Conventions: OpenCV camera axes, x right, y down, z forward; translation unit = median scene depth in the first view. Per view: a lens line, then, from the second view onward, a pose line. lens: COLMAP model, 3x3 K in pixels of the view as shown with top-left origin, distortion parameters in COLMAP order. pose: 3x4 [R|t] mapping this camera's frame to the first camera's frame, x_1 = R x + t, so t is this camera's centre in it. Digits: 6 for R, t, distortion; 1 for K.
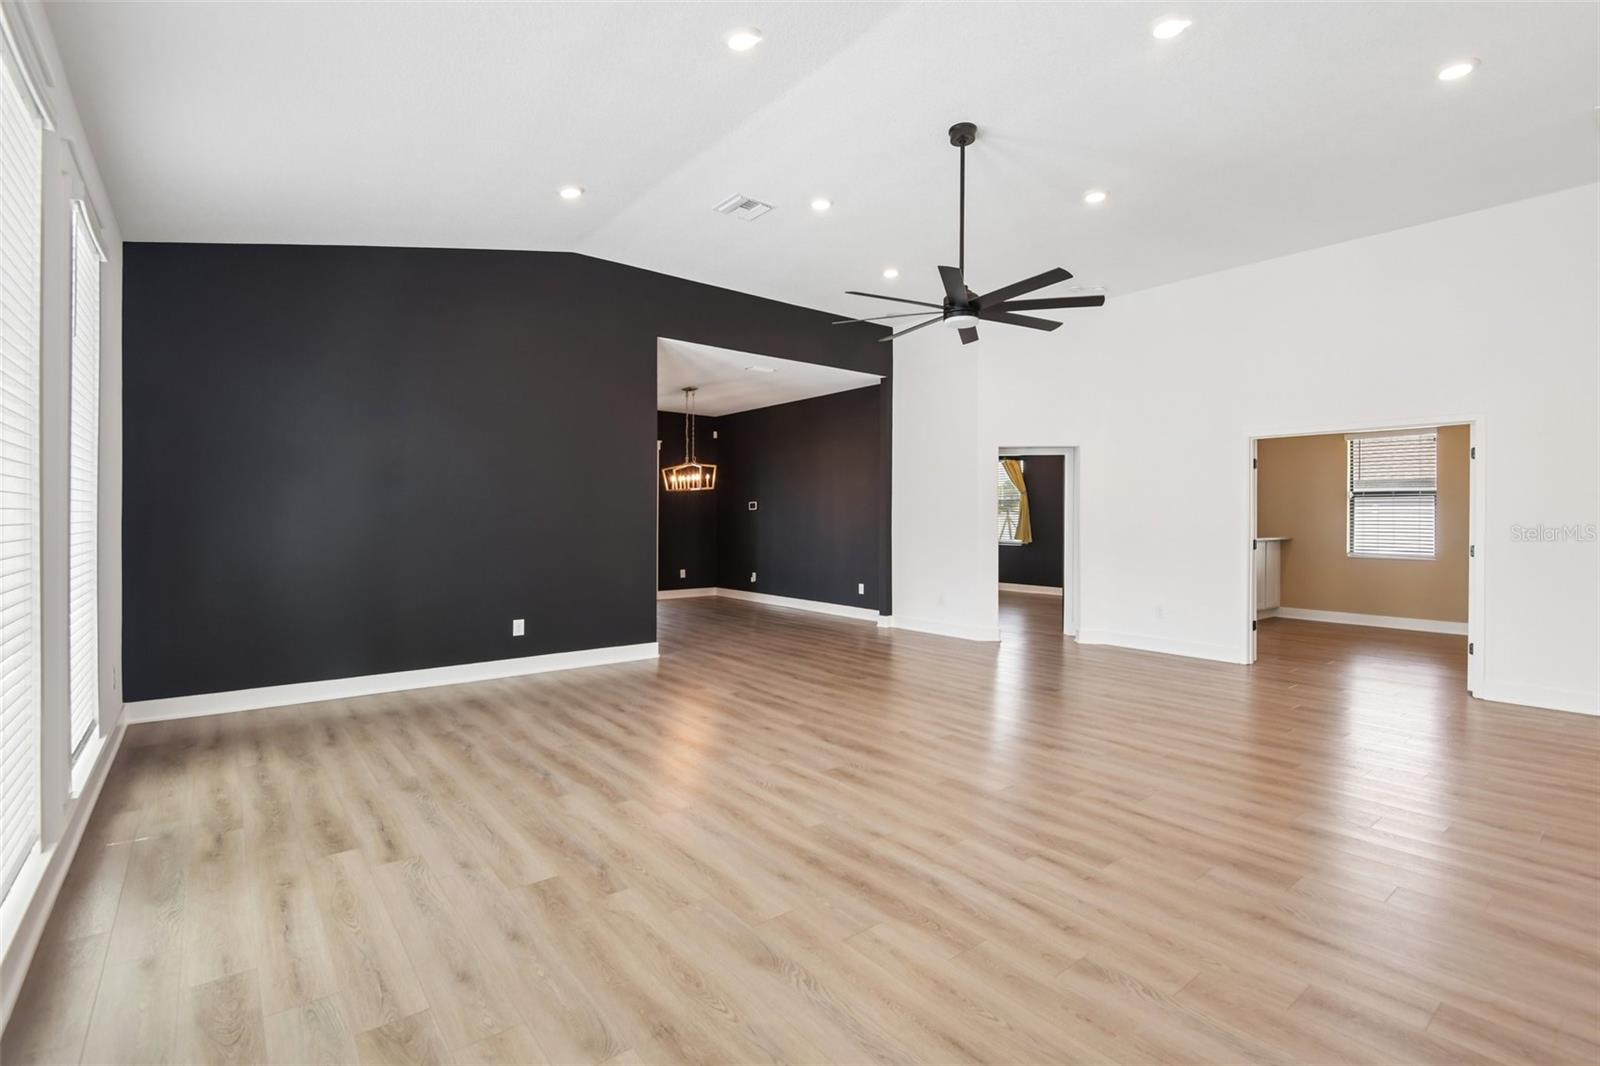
lens RADIAL K [[734.5, 0, 799.7], [0, 734.5, 516.8], [0, 0, 1]] dist [0.005225, -0.000134]
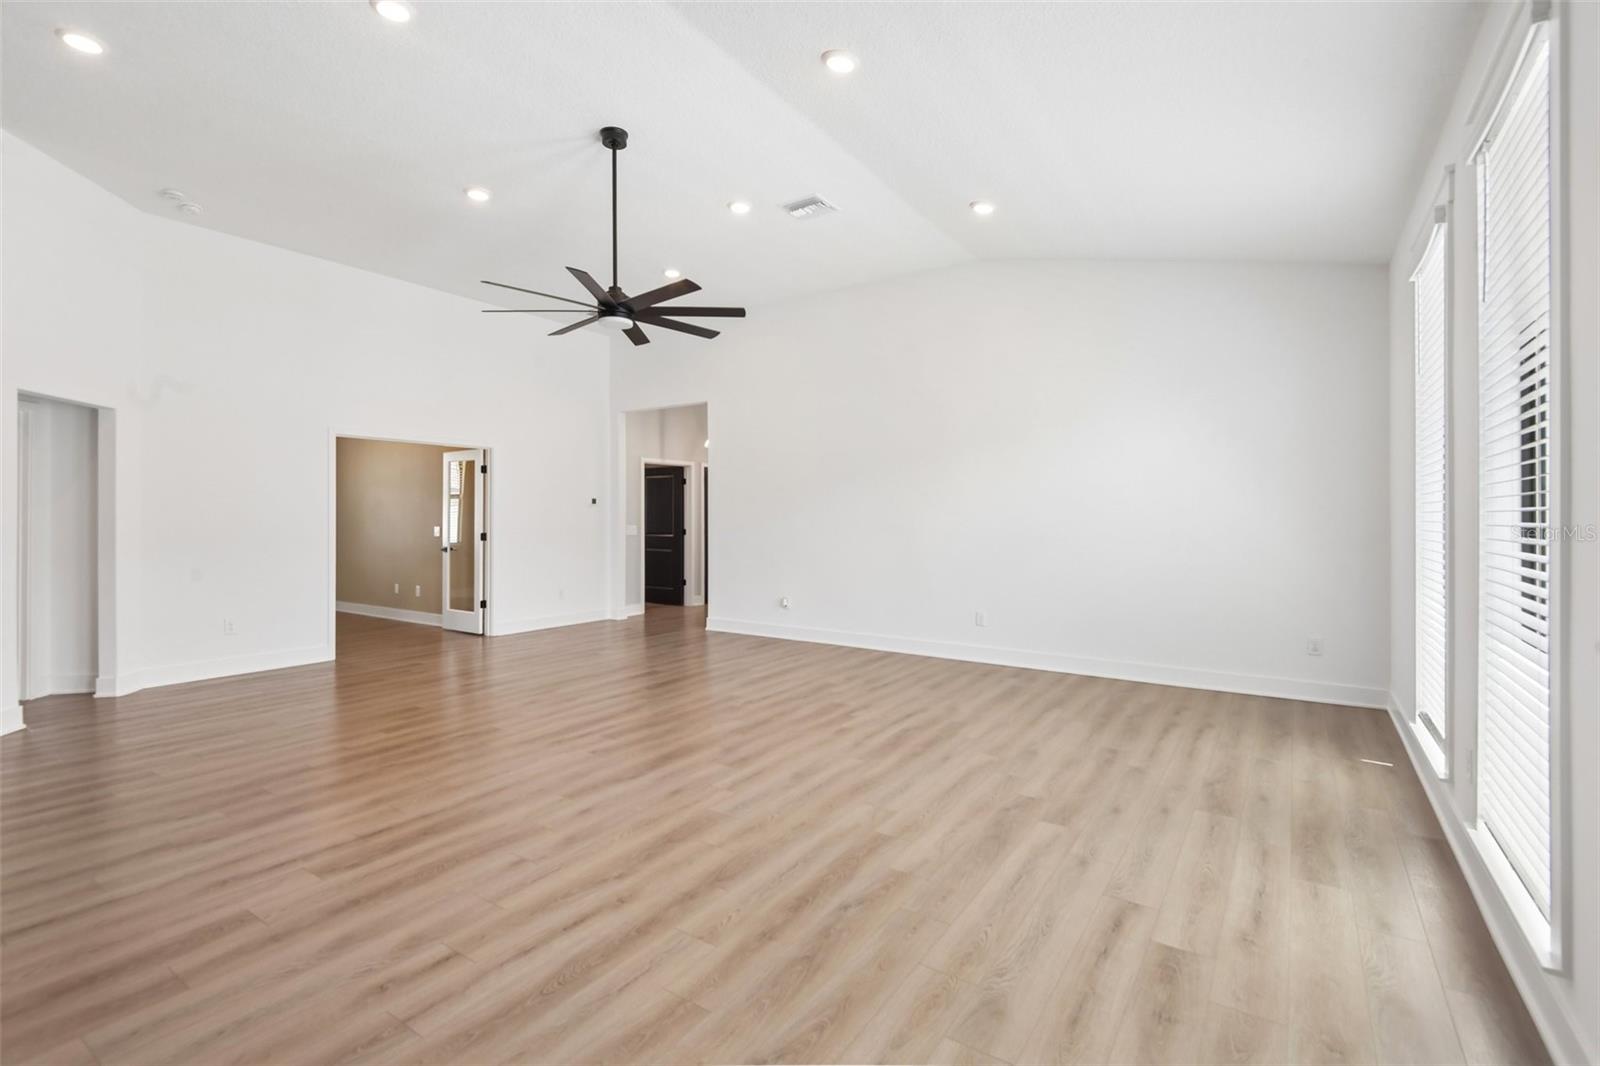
lens RADIAL K [[734.5, 0, 801.6], [0, 734.5, 526.9], [0, 0, 1]] dist [0.005225, -0.000134]
pose [[-0.300004, -0.018540, 0.953758, -1.201233], [0.004683, 0.999770, 0.020907, -0.001232], [-0.953926, 0.010739, -0.299848, 1.555901]]
